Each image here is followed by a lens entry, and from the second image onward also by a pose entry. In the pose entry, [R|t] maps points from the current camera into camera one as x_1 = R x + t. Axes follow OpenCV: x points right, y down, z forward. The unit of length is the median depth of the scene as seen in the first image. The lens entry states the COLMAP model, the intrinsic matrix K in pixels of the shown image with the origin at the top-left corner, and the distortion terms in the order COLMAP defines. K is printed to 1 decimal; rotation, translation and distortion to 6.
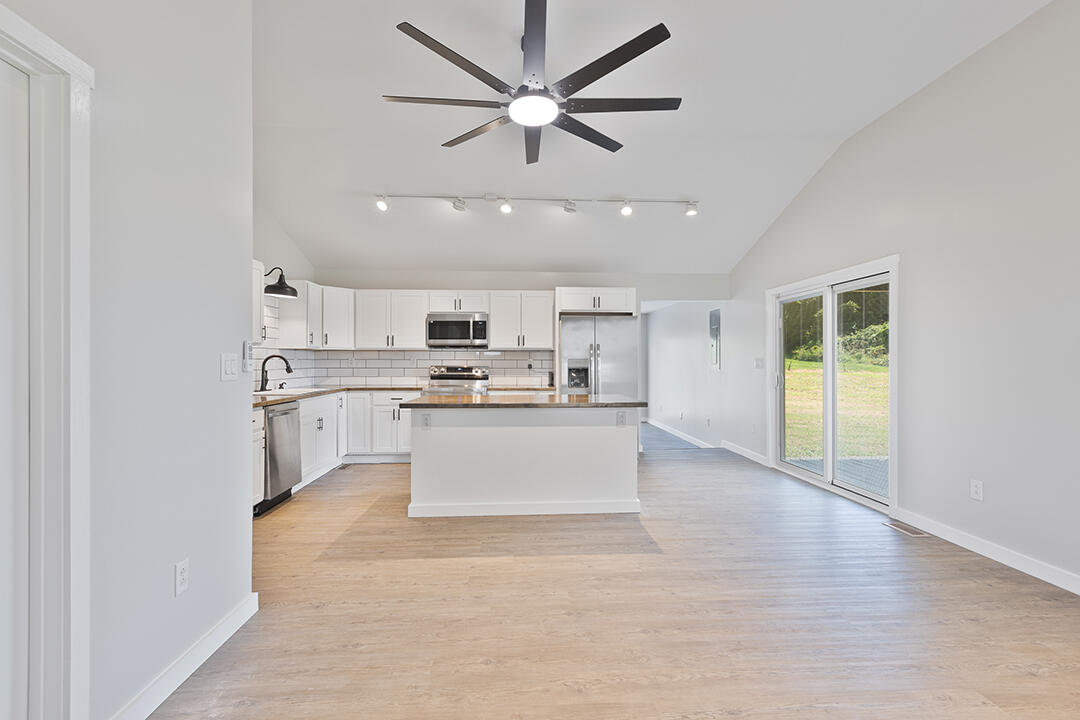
lens RADIAL K [[484.9, 0, 543.5], [0, 484.9, 362.1], [0, 0, 1]] dist [-0.001486, -0.000357]
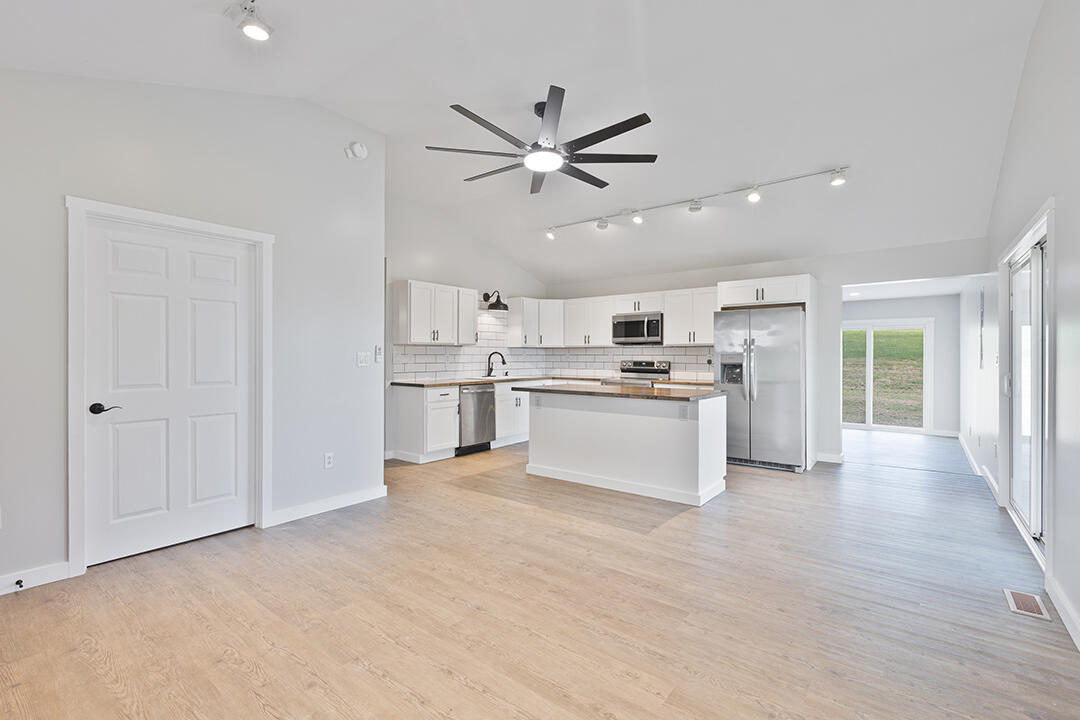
lens RADIAL K [[480.5, 0, 541.8], [0, 480.5, 357.4], [0, 0, 1]] dist [-0.000666, -0.000030]
pose [[0.746771, 0.002838, -0.665075, 0.448712], [-0.003016, 0.999995, 0.000881, -0.000295], [0.665074, 0.001348, 0.746776, 0.026523]]
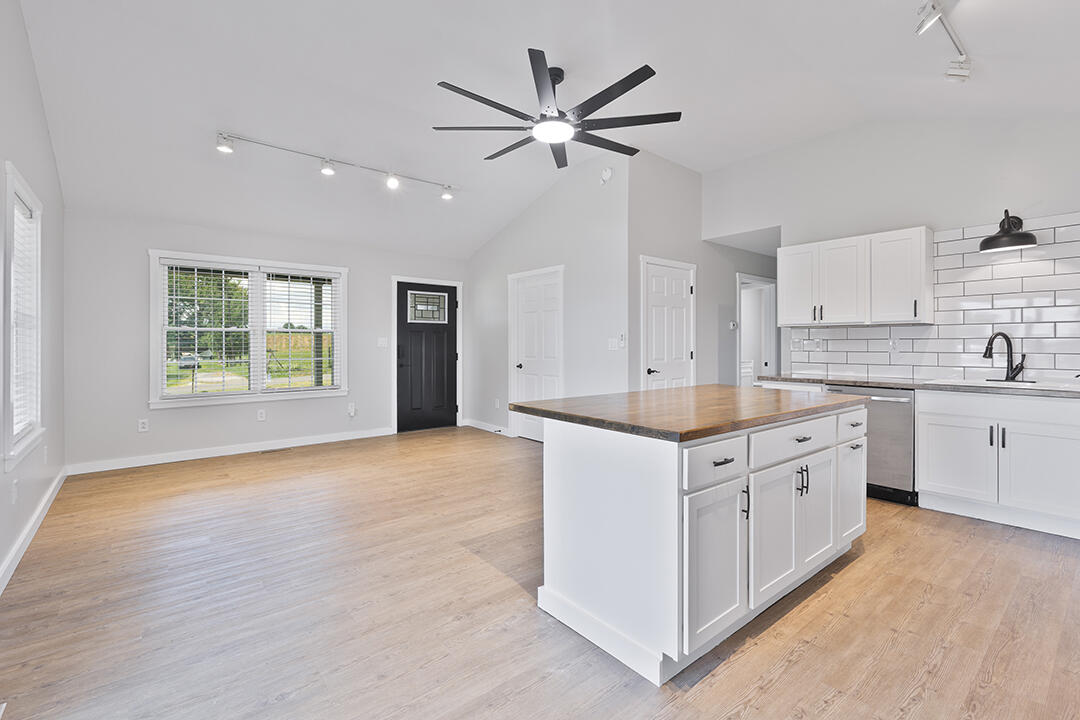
lens RADIAL K [[483.5, 0, 538.0], [0, 483.5, 343.7], [0, 0, 1]] dist [0.000022, 0.000183]
pose [[-0.811698, -0.000089, -0.584077, 0.385257], [-0.001042, 0.999999, 0.001295, 0.001554], [0.584076, 0.001660, -0.811697, 1.062005]]
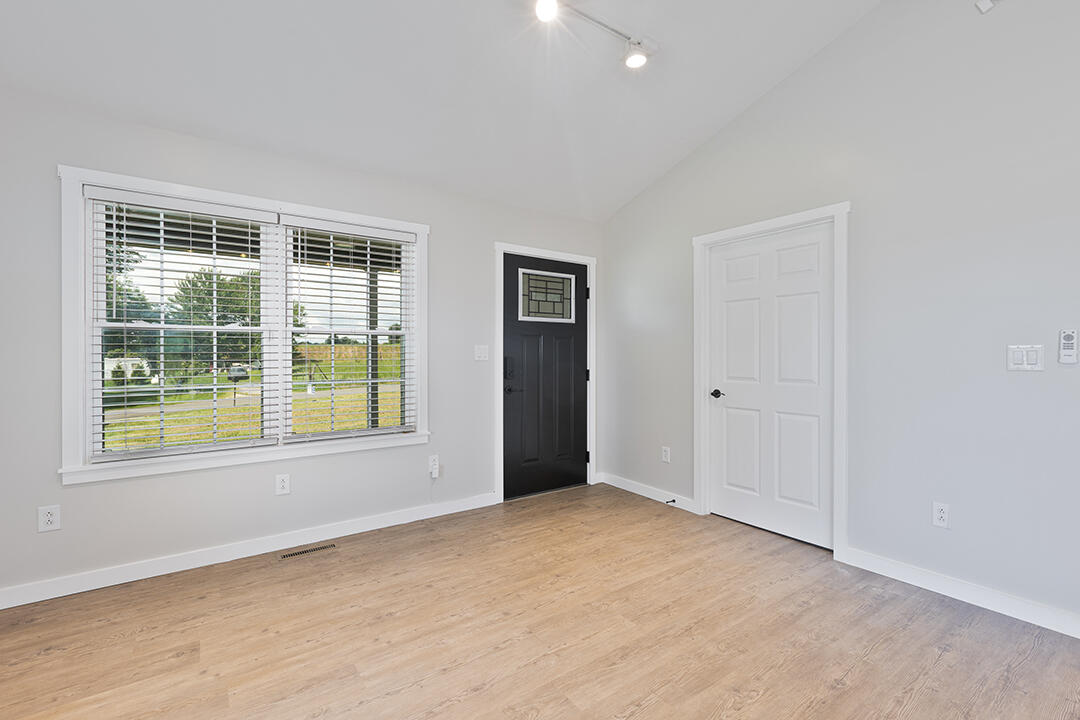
lens RADIAL K [[473.3, 0, 537.7], [0, 473.3, 356.2], [0, 0, 1]] dist [-0.000021, 0.000077]
pose [[-0.850451, 0.001155, -0.526052, 0.301934], [-0.001620, 0.999987, 0.004814, 0.002069], [0.526051, 0.004946, -0.850439, 0.528465]]
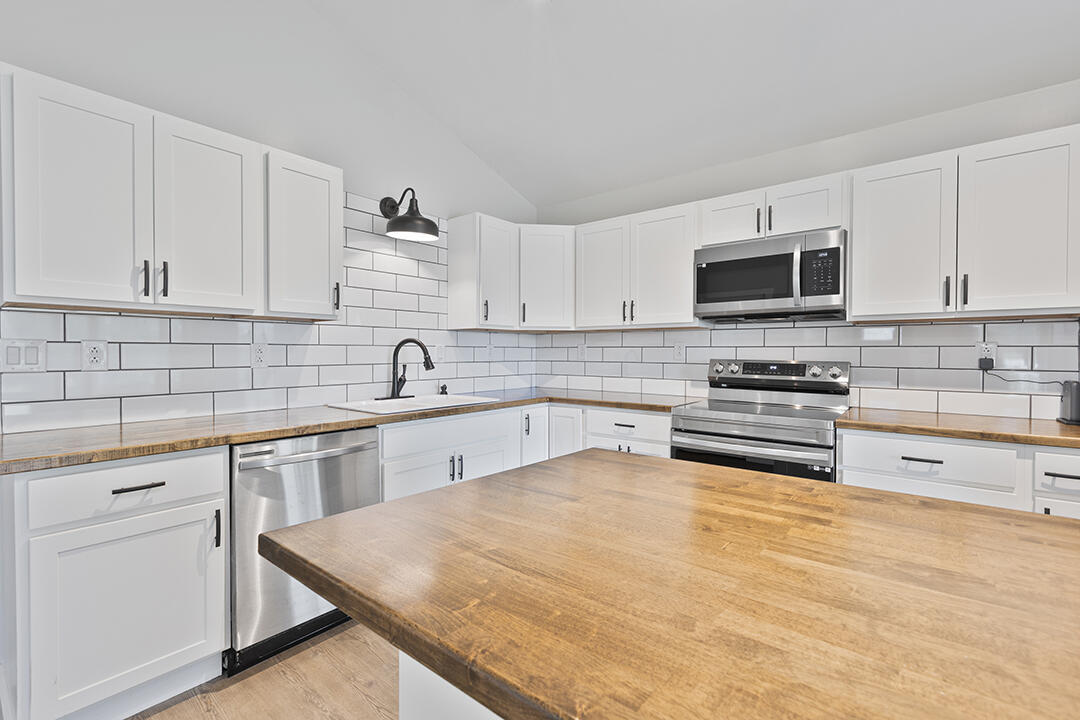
lens RADIAL K [[480.5, 0, 541.8], [0, 480.5, 357.4], [0, 0, 1]] dist [-0.000666, -0.000030]
pose [[0.737958, 0.009425, -0.674781, -0.036814], [-0.003479, 0.999942, 0.010163, 0.001372], [0.674837, -0.005152, 0.737948, 0.616525]]
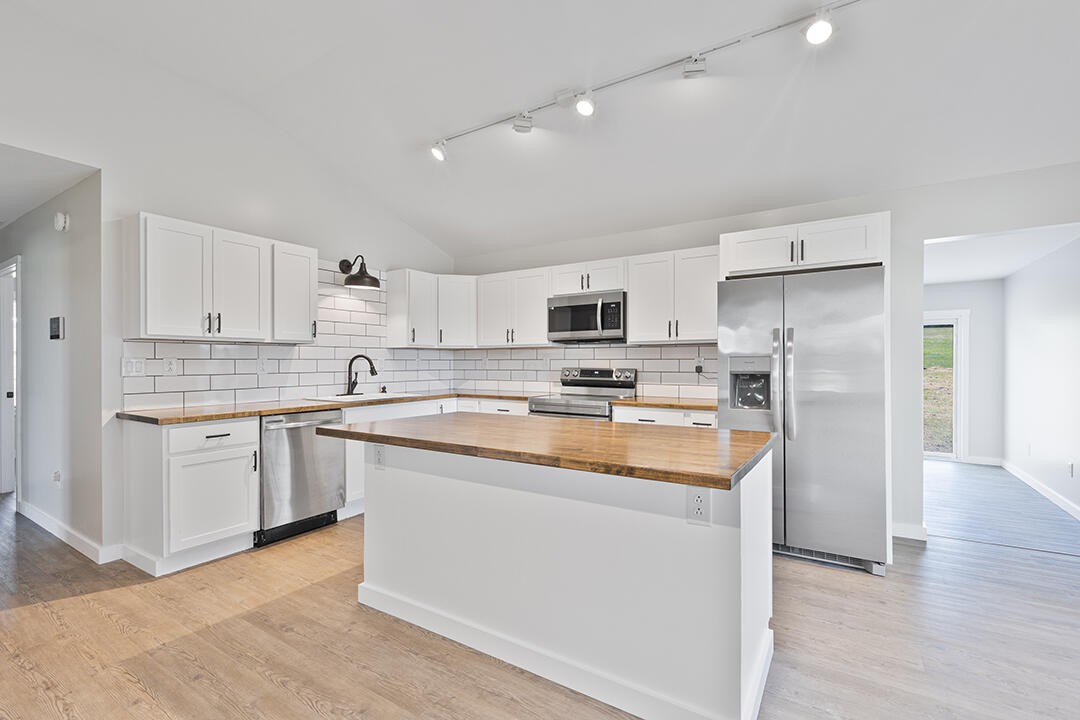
lens RADIAL K [[484.9, 0, 543.5], [0, 484.9, 362.1], [0, 0, 1]] dist [-0.001486, -0.000357]
pose [[0.809272, -0.001798, -0.587432, 0.214221], [0.000656, 0.999997, -0.002158, 0.000497], [0.587434, 0.001361, 0.809271, 0.438653]]
